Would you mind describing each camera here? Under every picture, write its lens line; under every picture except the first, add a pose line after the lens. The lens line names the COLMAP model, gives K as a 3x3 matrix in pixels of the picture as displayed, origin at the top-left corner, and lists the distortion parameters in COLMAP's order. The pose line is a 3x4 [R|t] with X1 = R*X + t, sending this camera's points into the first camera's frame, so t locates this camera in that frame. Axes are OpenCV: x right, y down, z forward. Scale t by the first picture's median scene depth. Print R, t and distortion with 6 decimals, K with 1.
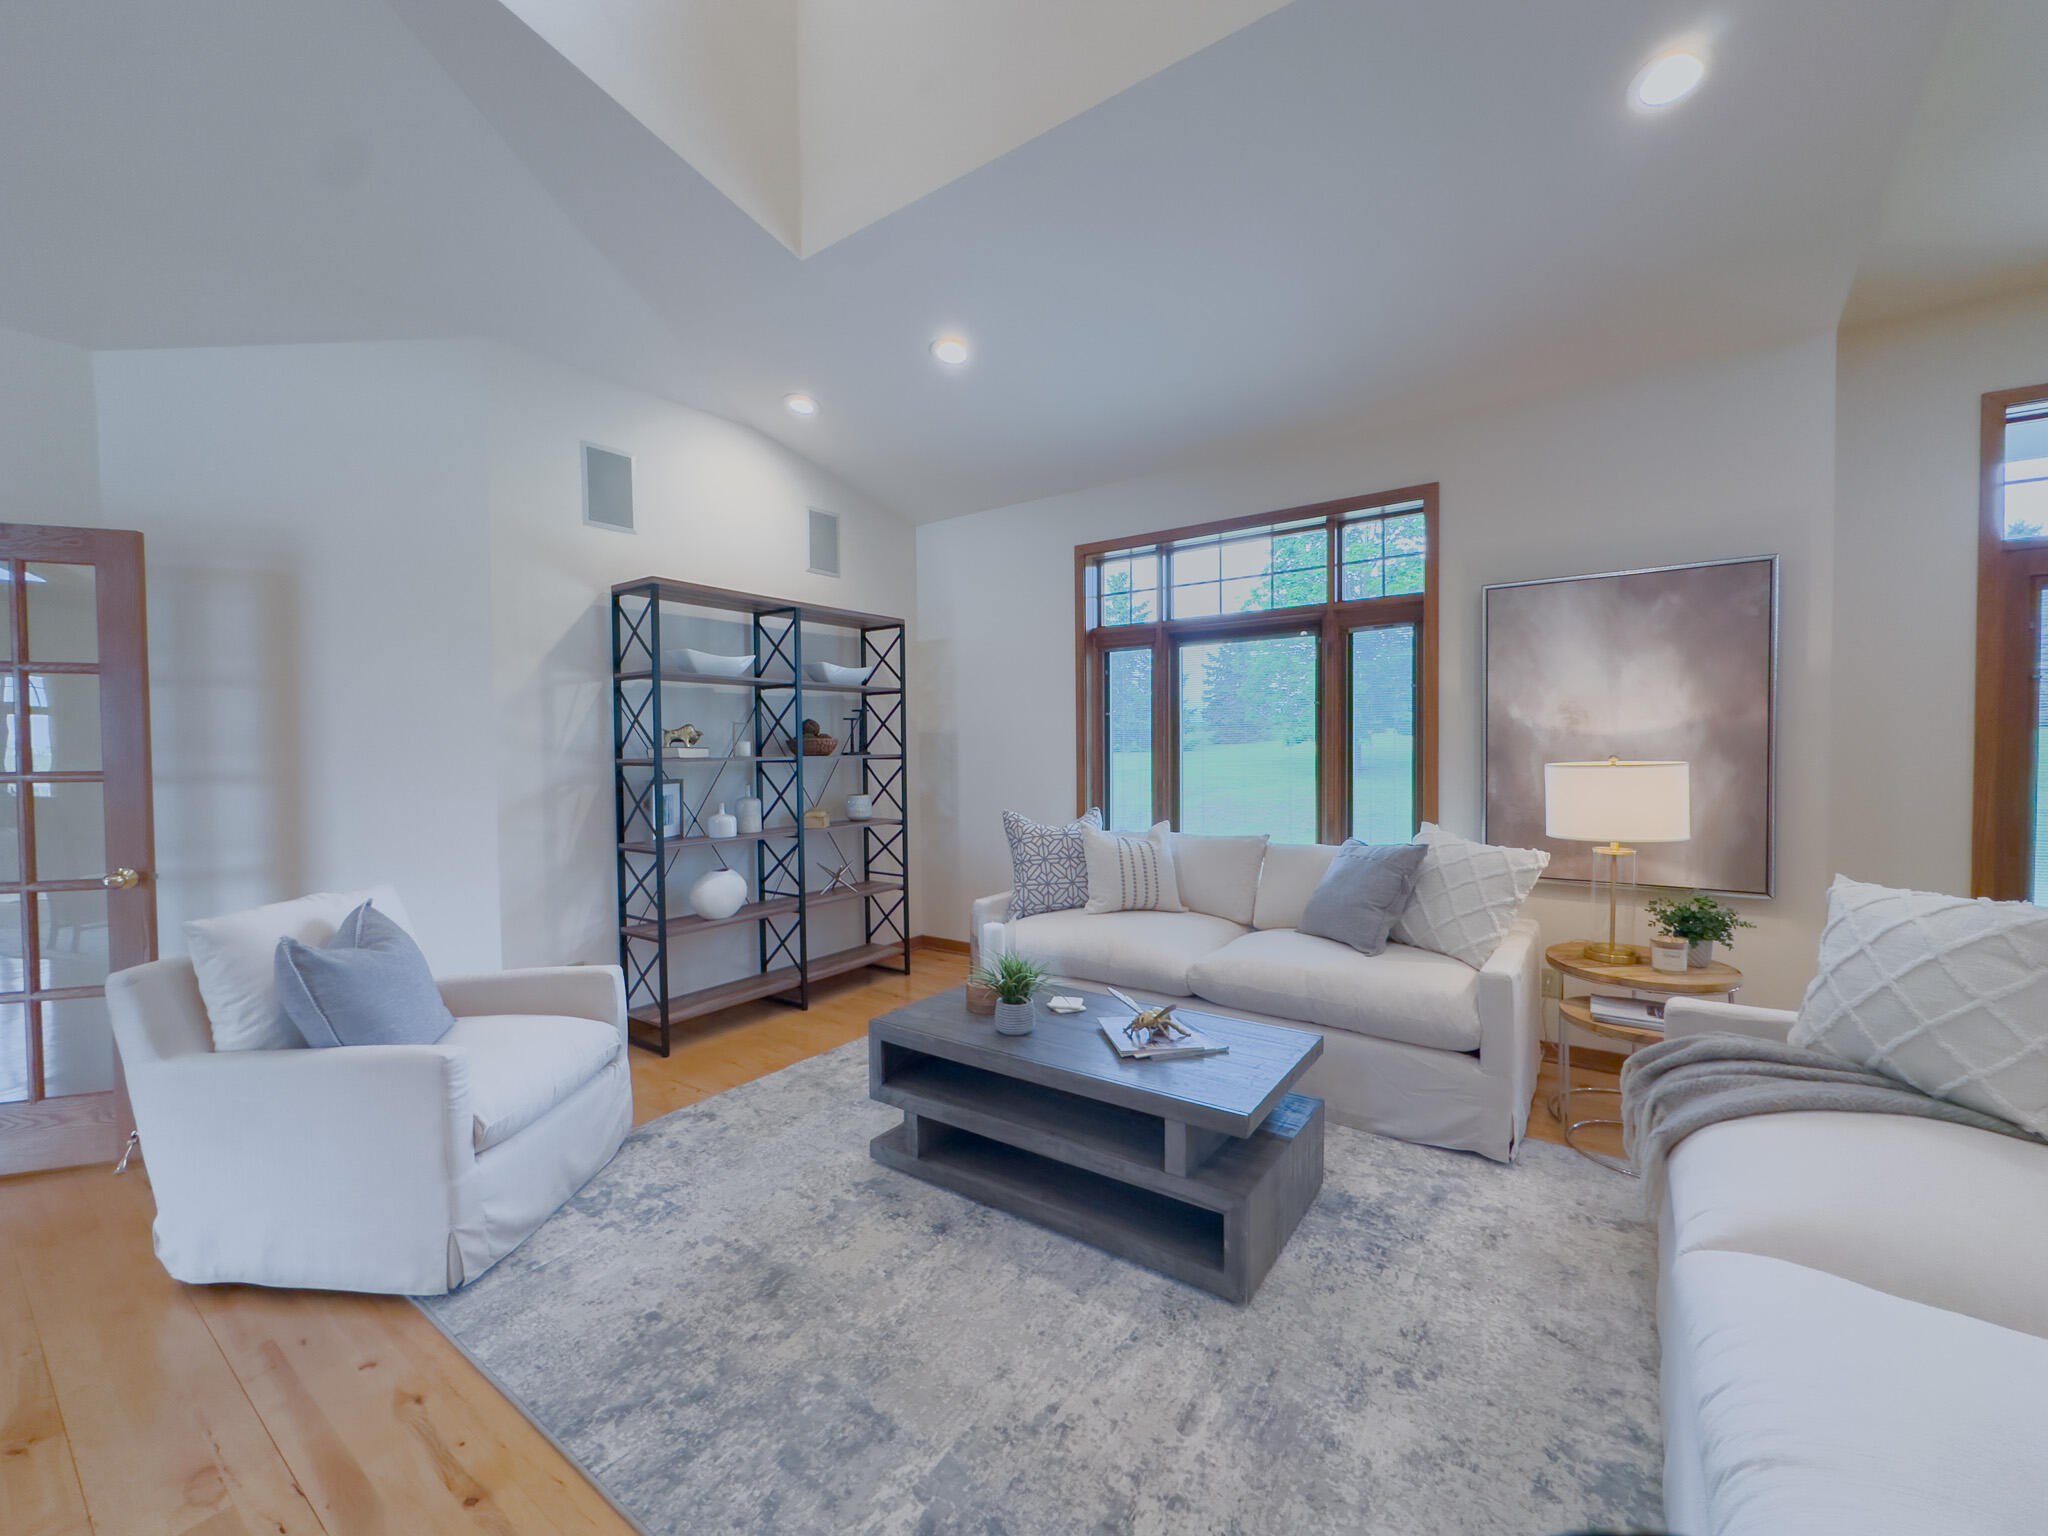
lens RADIAL K [[811.8, 0, 1024.0], [0, 811.8, 768.0], [0, 0, 1]] dist [-0.004269, -0.000176]
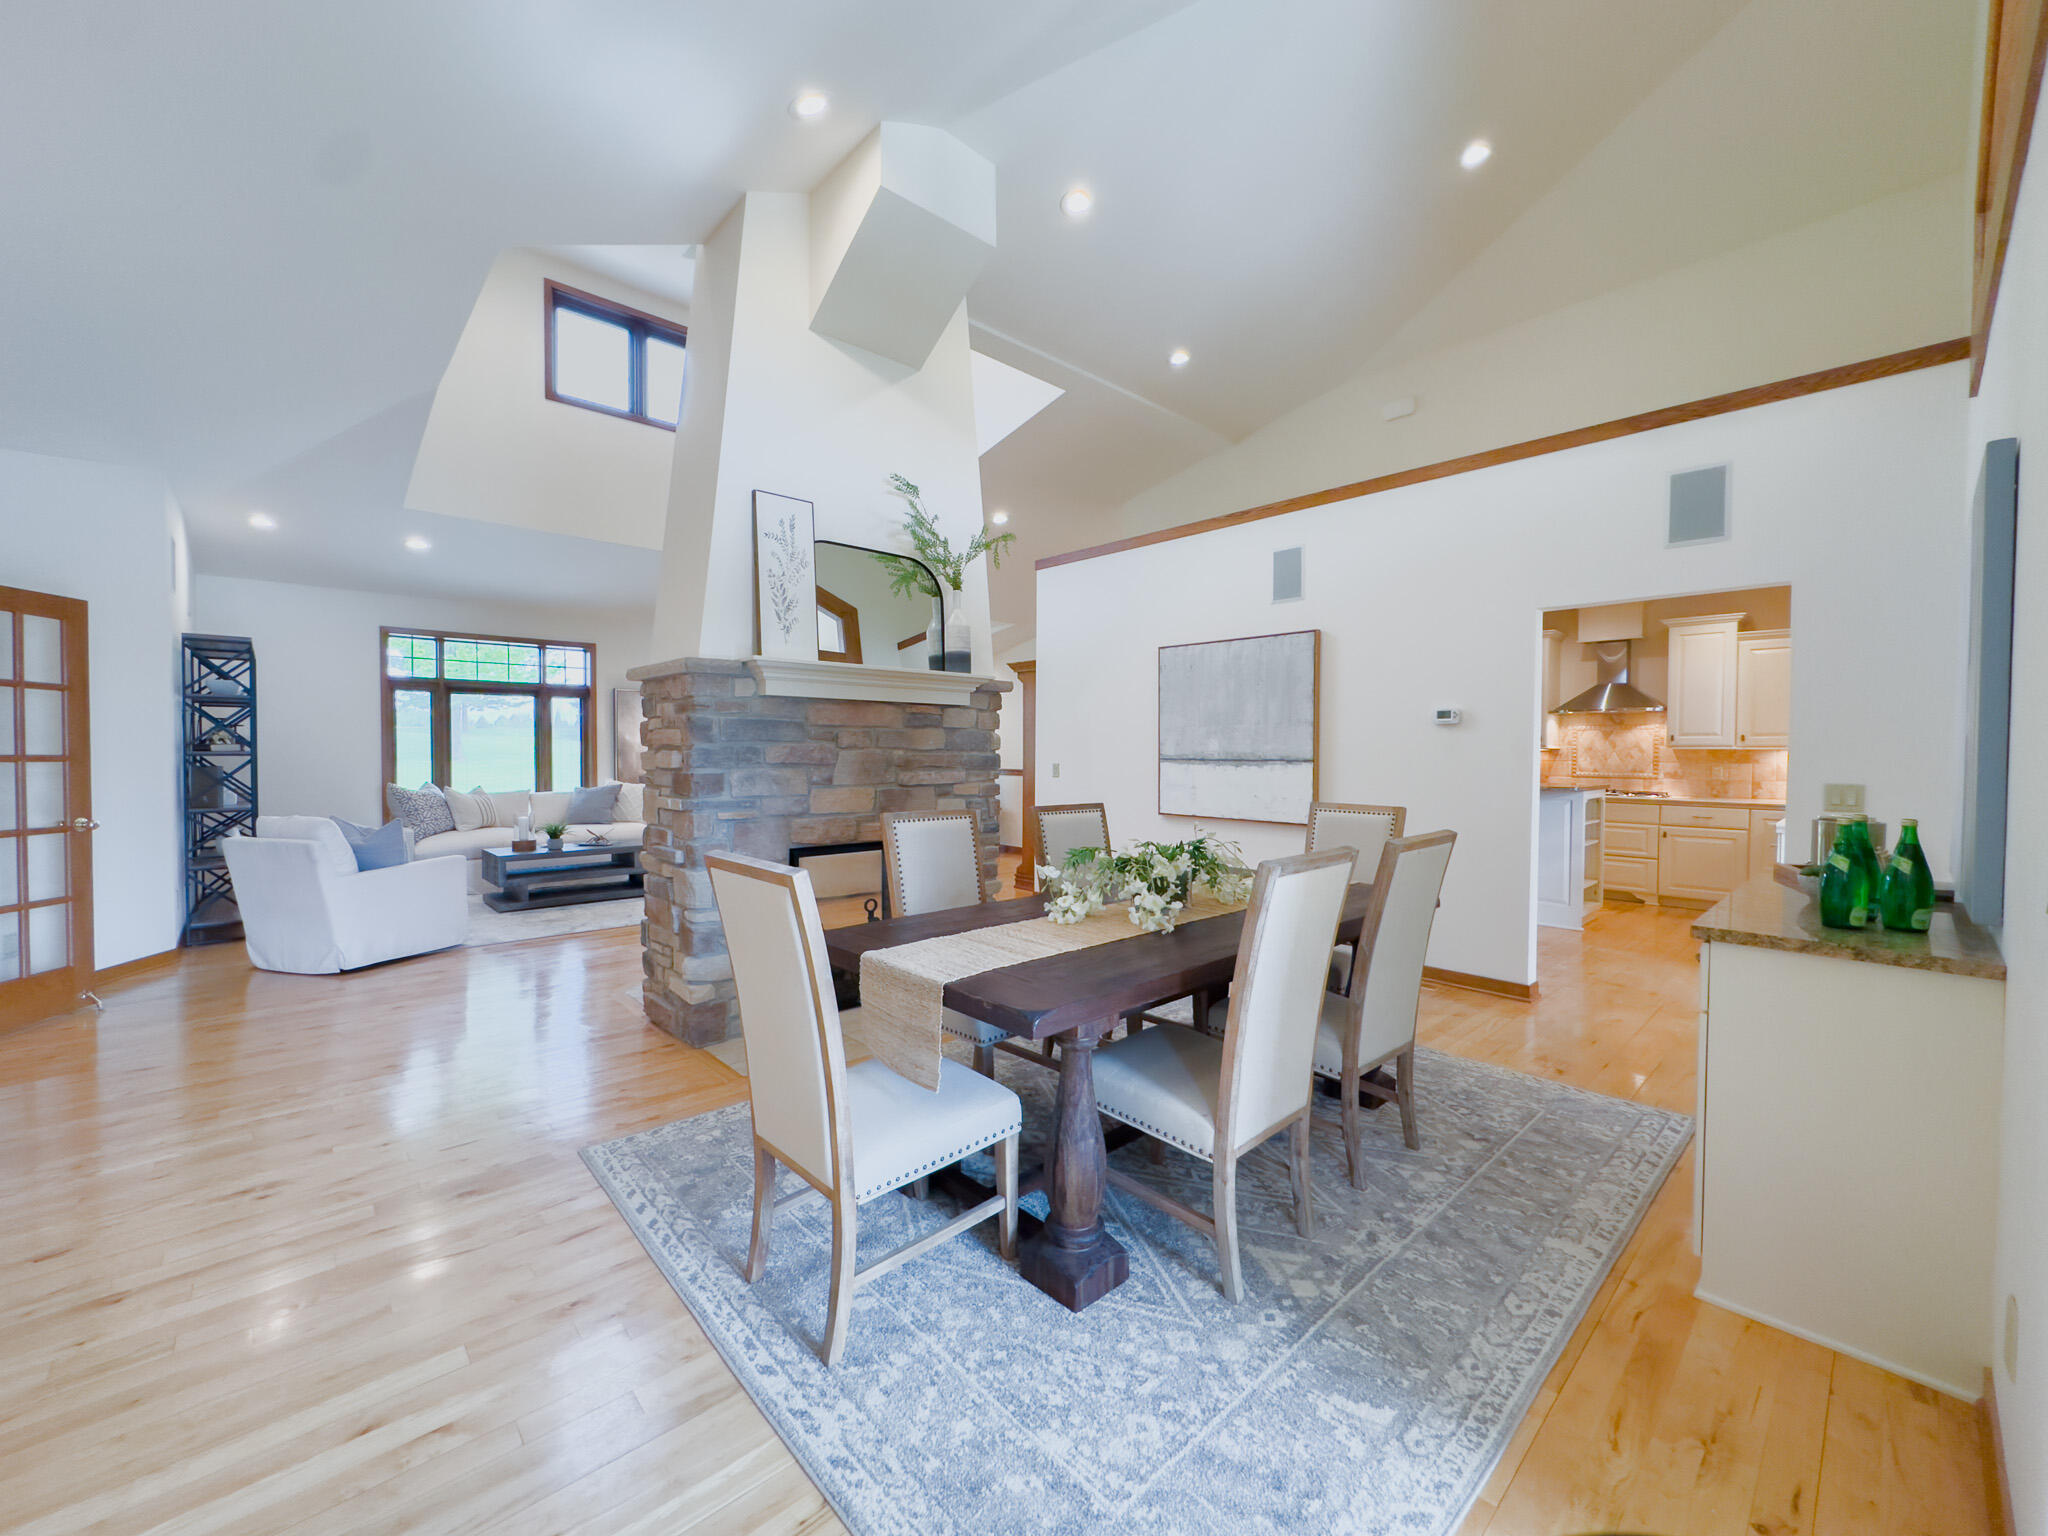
lens RADIAL K [[811.8, 0, 1024.0], [0, 811.8, 768.0], [0, 0, 1]] dist [-0.004269, -0.000176]
pose [[0.209481, -0.010442, 0.977757, -1.670241], [0.019206, 0.999794, 0.006563, 0.041273], [-0.977624, 0.017404, 0.209639, -0.820096]]
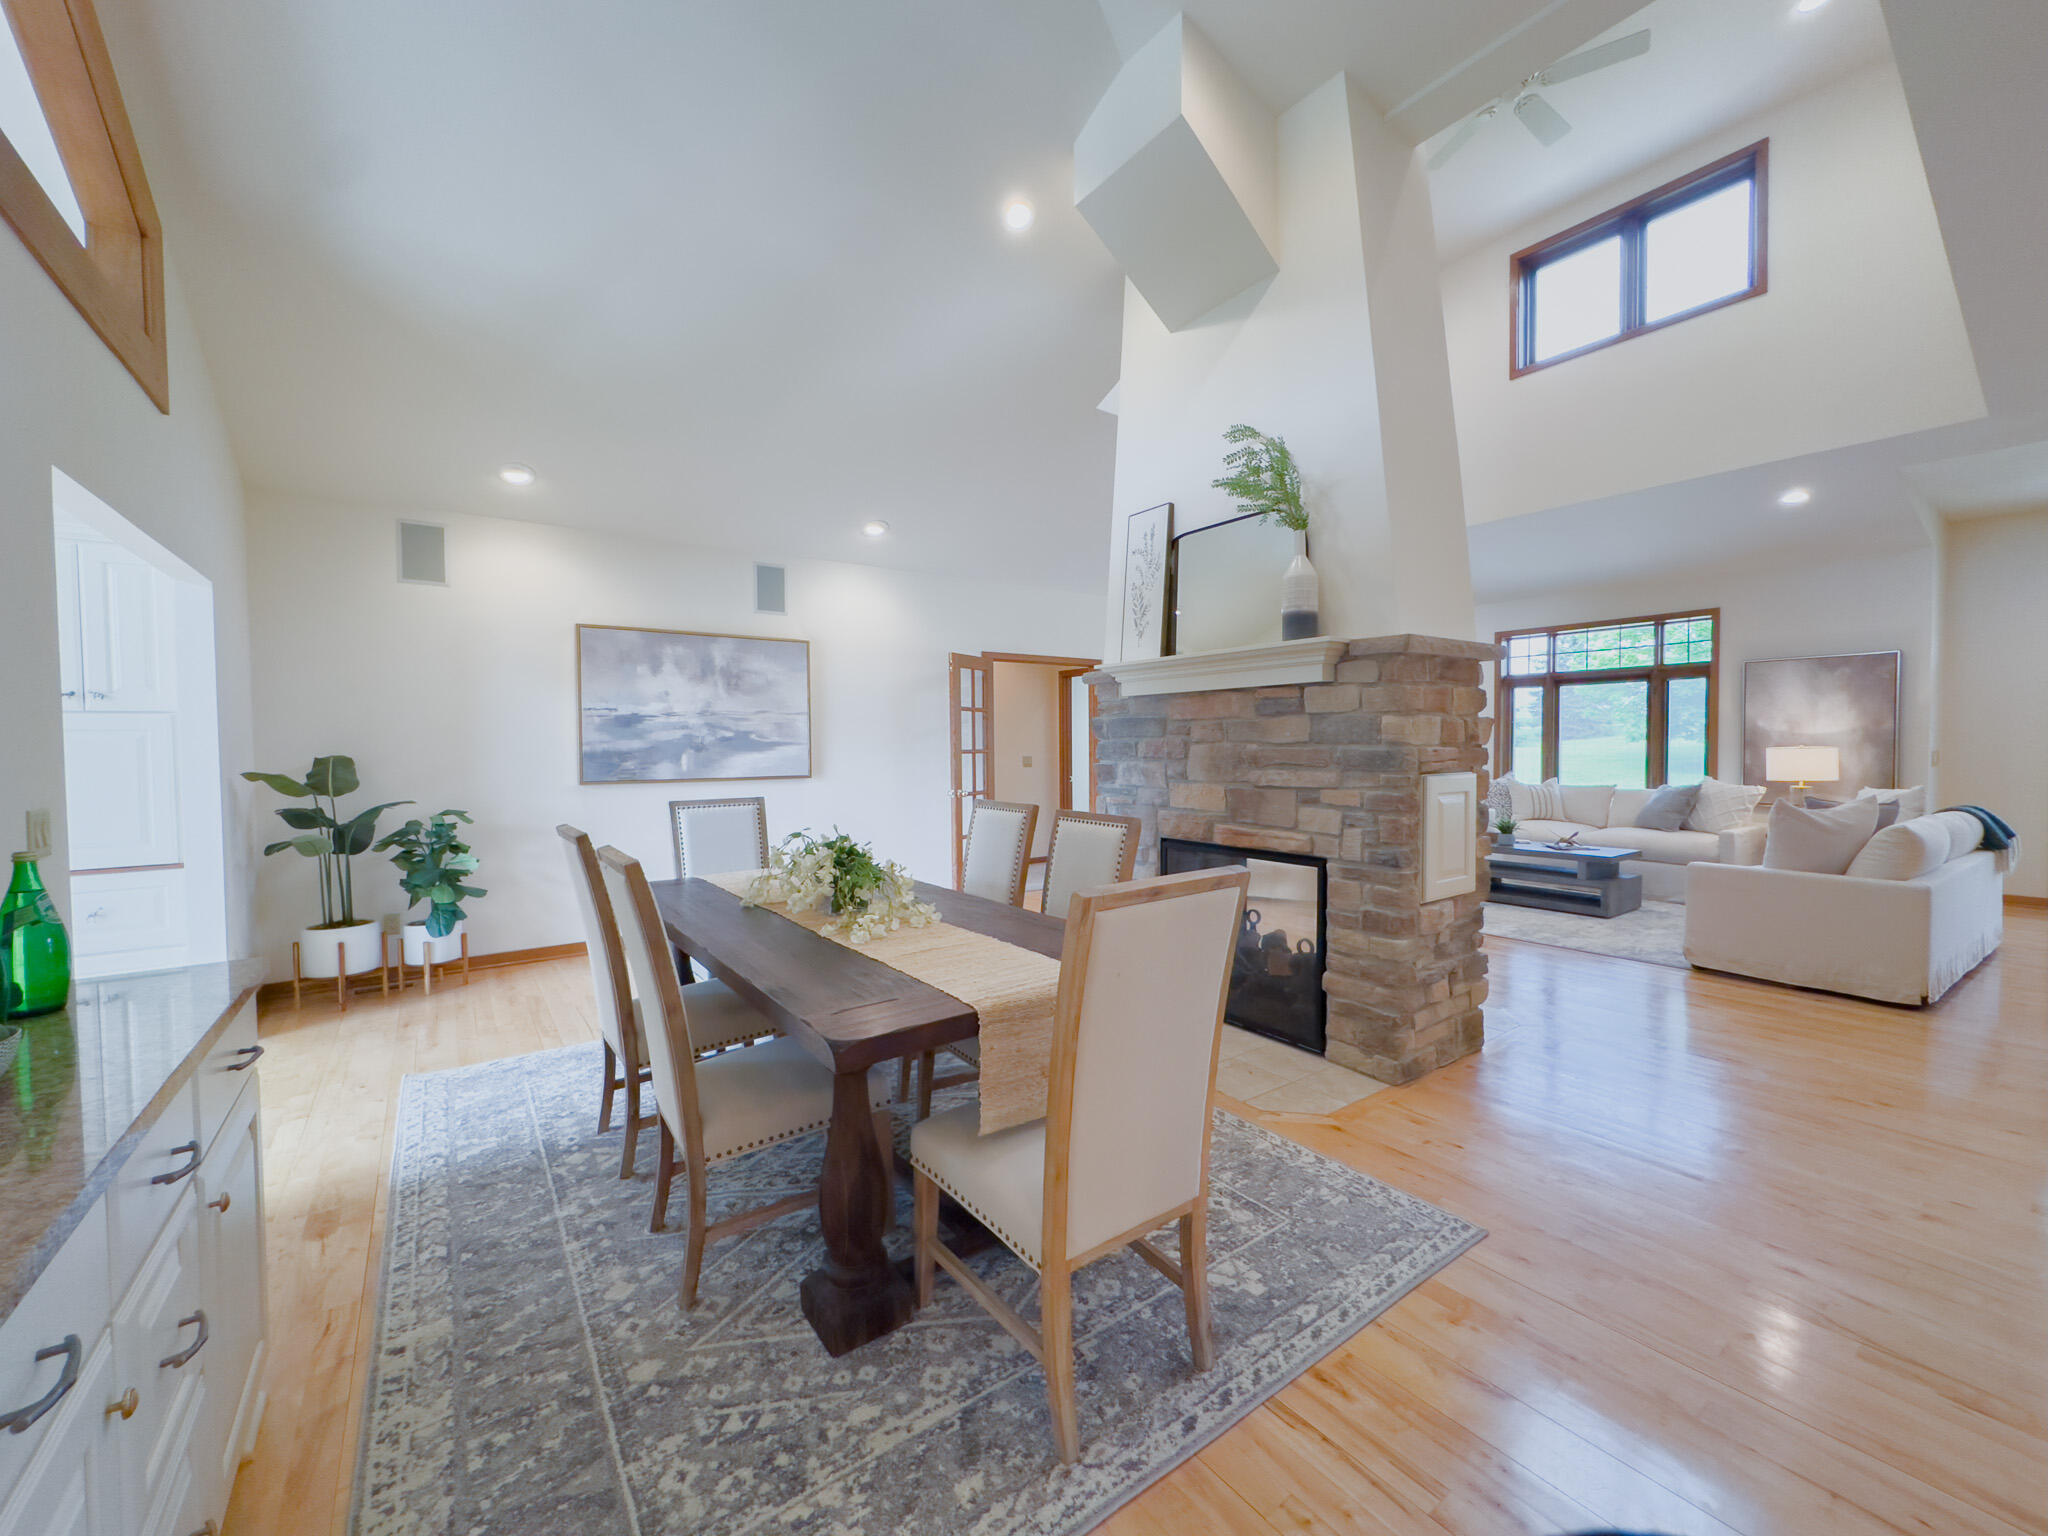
lens RADIAL K [[811.8, 0, 1024.0], [0, 811.8, 768.0], [0, 0, 1]] dist [-0.004269, -0.000176]
pose [[0.947205, 0.012137, -0.320397, -0.472102], [-0.009982, 0.999915, 0.008369, 0.043826], [0.320472, -0.004729, 0.947246, -1.449735]]
